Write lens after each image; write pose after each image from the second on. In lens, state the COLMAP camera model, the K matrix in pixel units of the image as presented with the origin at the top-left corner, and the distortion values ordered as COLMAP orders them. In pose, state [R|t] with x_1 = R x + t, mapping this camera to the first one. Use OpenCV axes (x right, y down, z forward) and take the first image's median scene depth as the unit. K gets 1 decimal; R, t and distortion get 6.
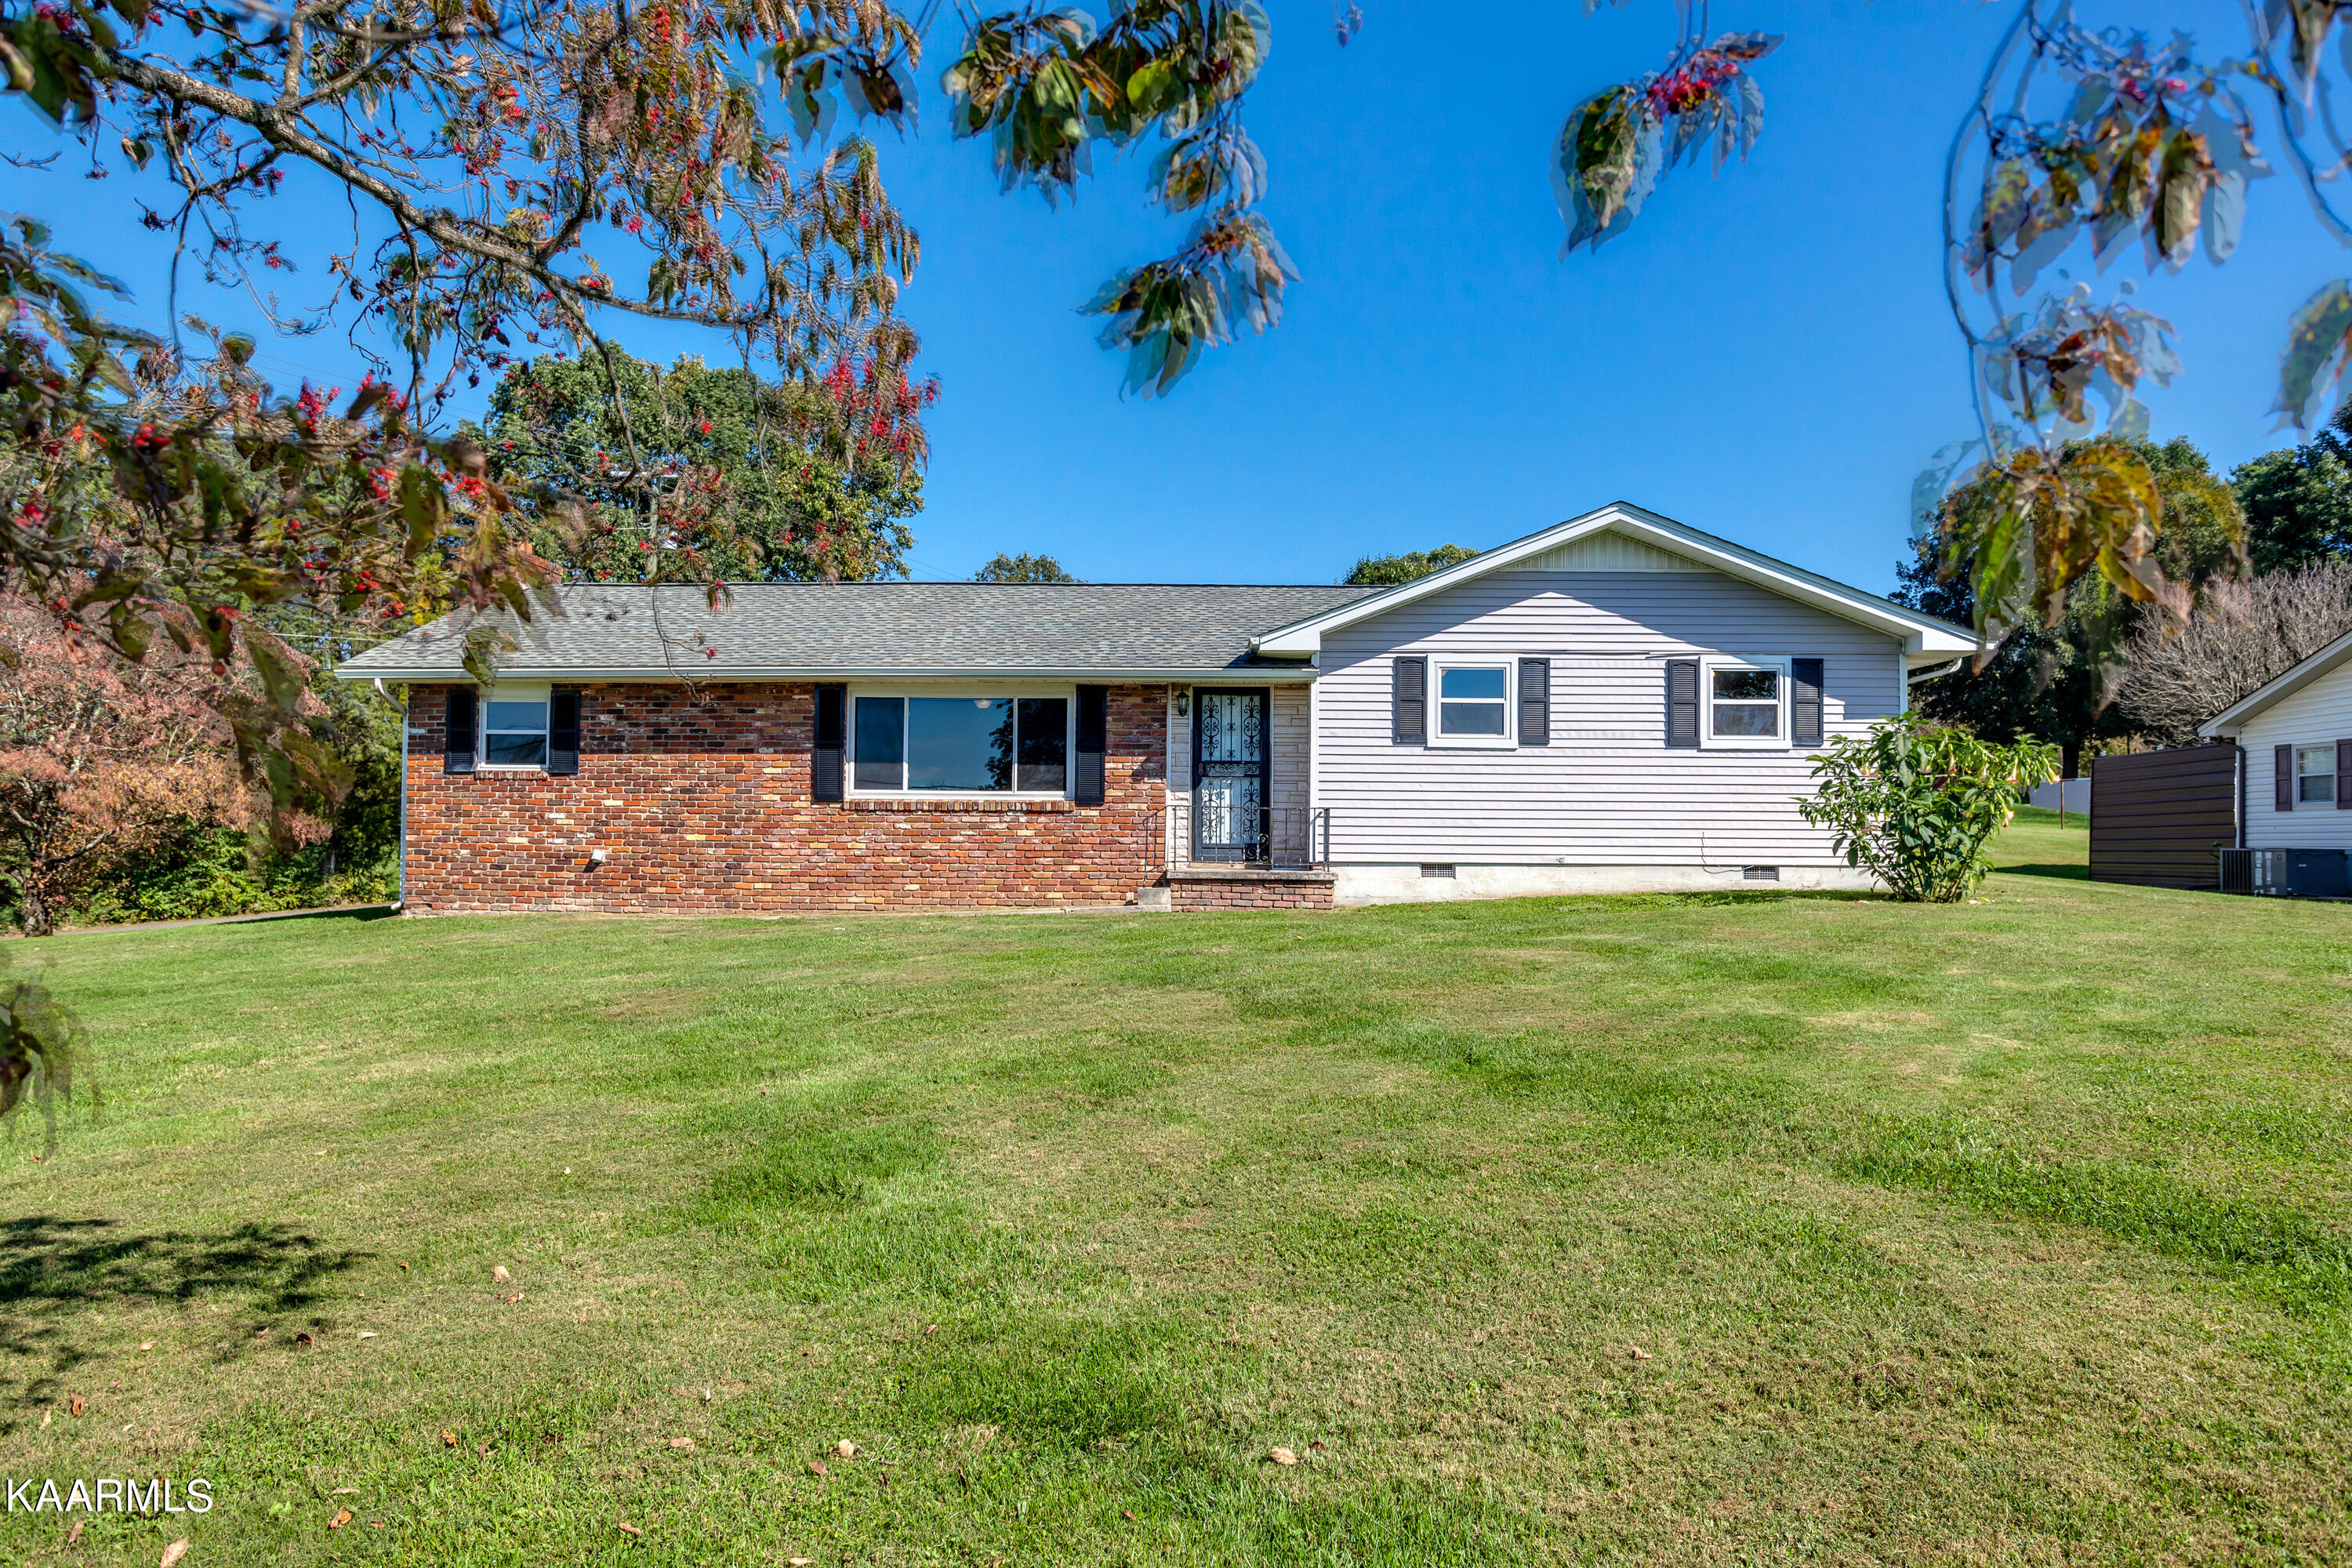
lens RADIAL K [[1709.2, 0, 1167.7], [0, 1709.2, 806.4], [0, 0, 1]] dist [-0.001211, 0.001680]
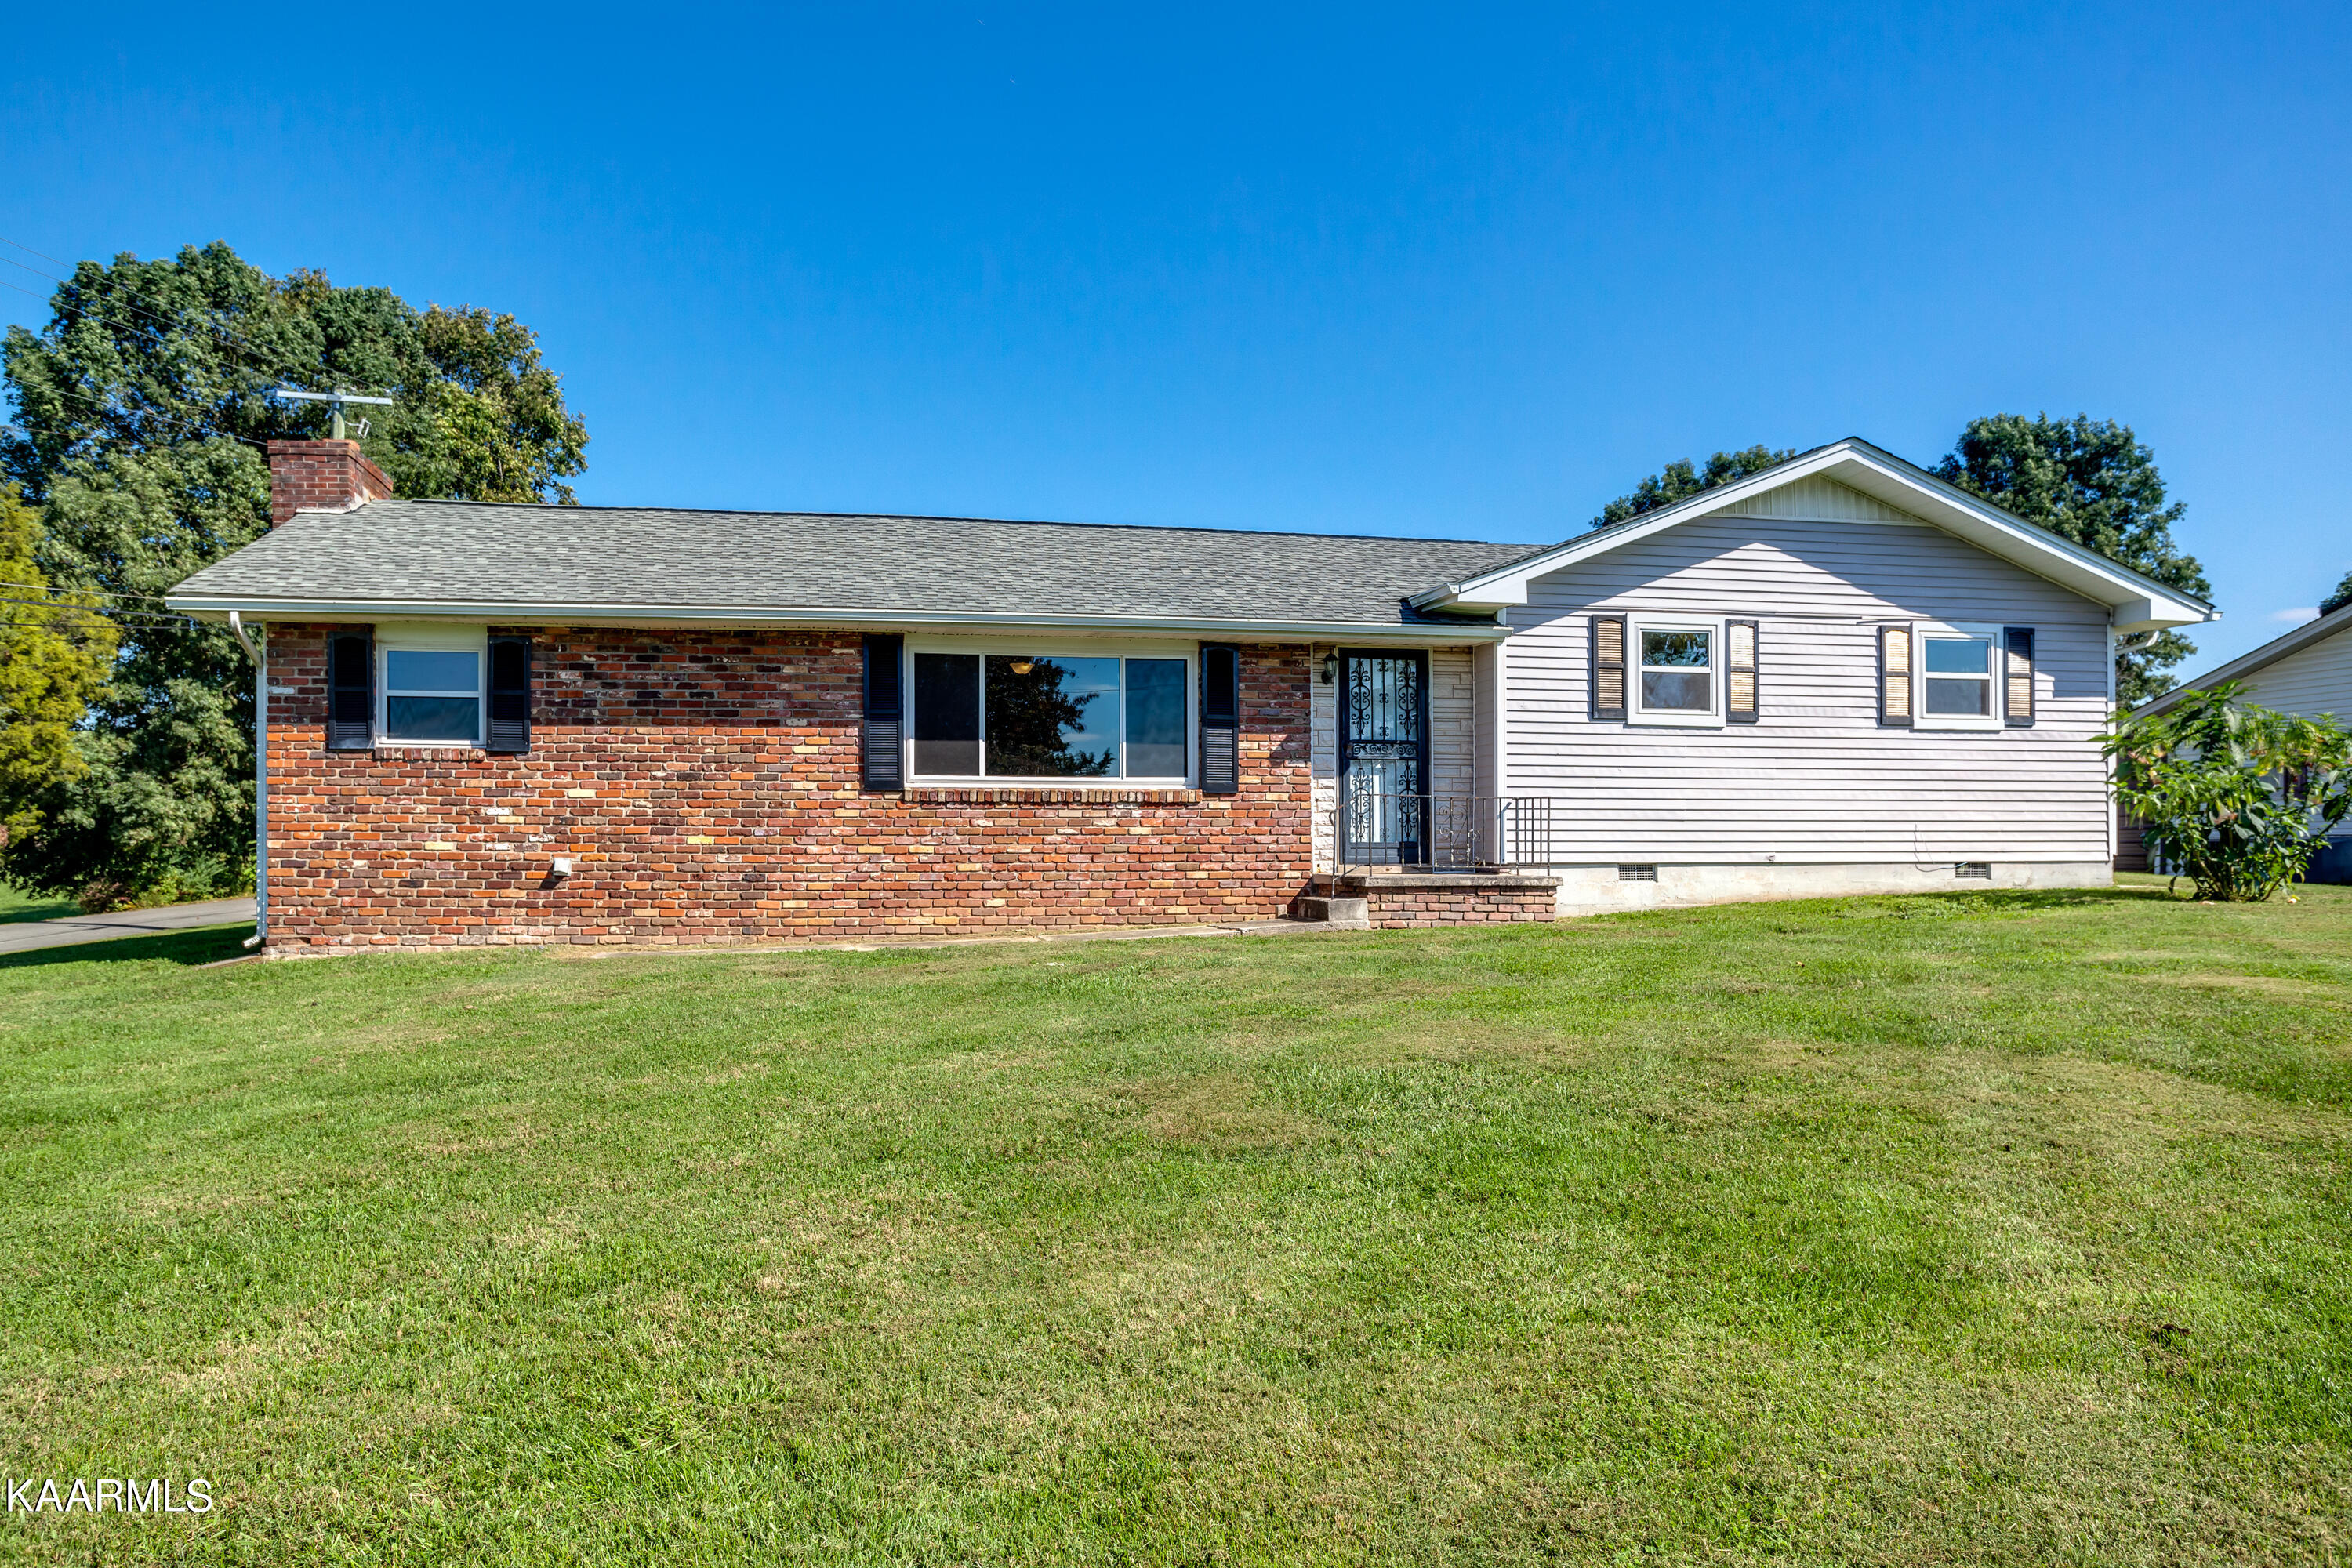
lens RADIAL K [[1716.0, 0, 1133.4], [0, 1716.0, 843.2], [0, 0, 1]] dist [-0.001376, 0.004255]
pose [[0.969652, -0.008233, 0.244349, -0.277417], [0.003497, 0.999798, 0.019810, 0.005596], [-0.244463, -0.018354, 0.969485, 0.239663]]
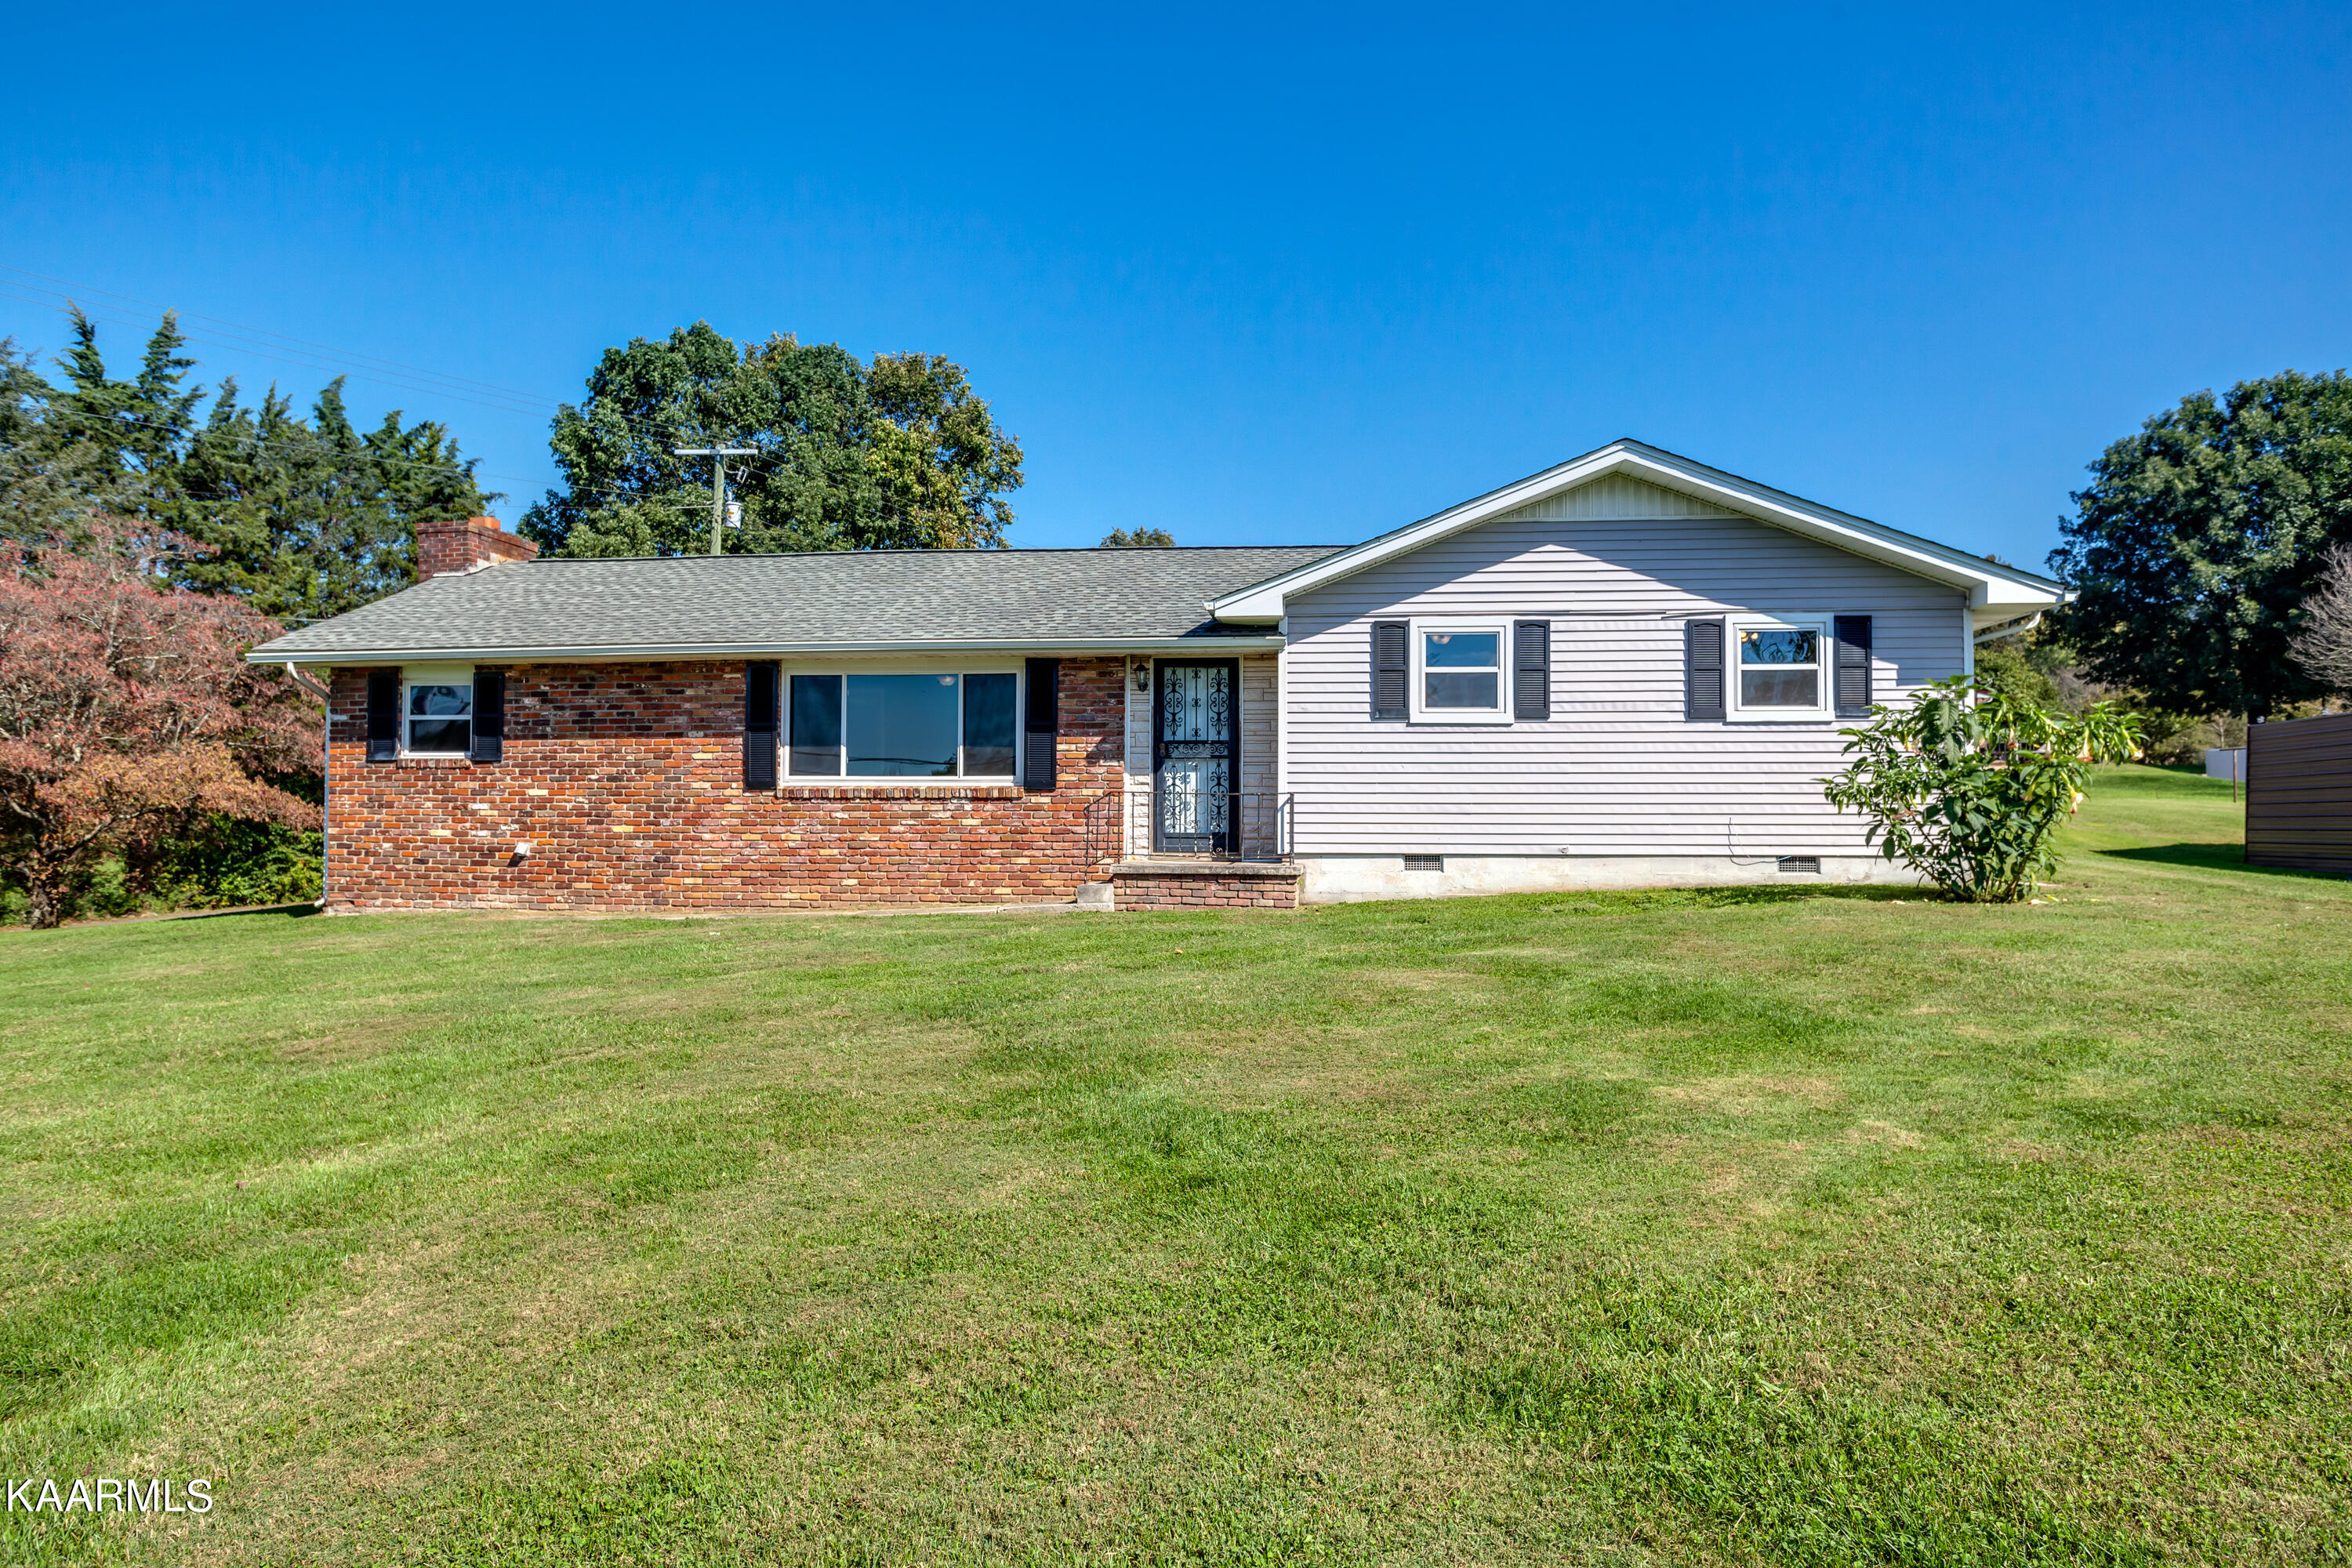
lens RADIAL K [[1691.3, 0, 1176.0], [0, 1691.3, 784.0], [0, 0, 1]] dist [-0.002277, -0.002347]
pose [[0.995617, -0.007554, -0.093214, 0.109185], [0.007754, 0.999968, 0.001786, -0.005496], [0.093197, -0.002500, 0.995645, 0.114507]]
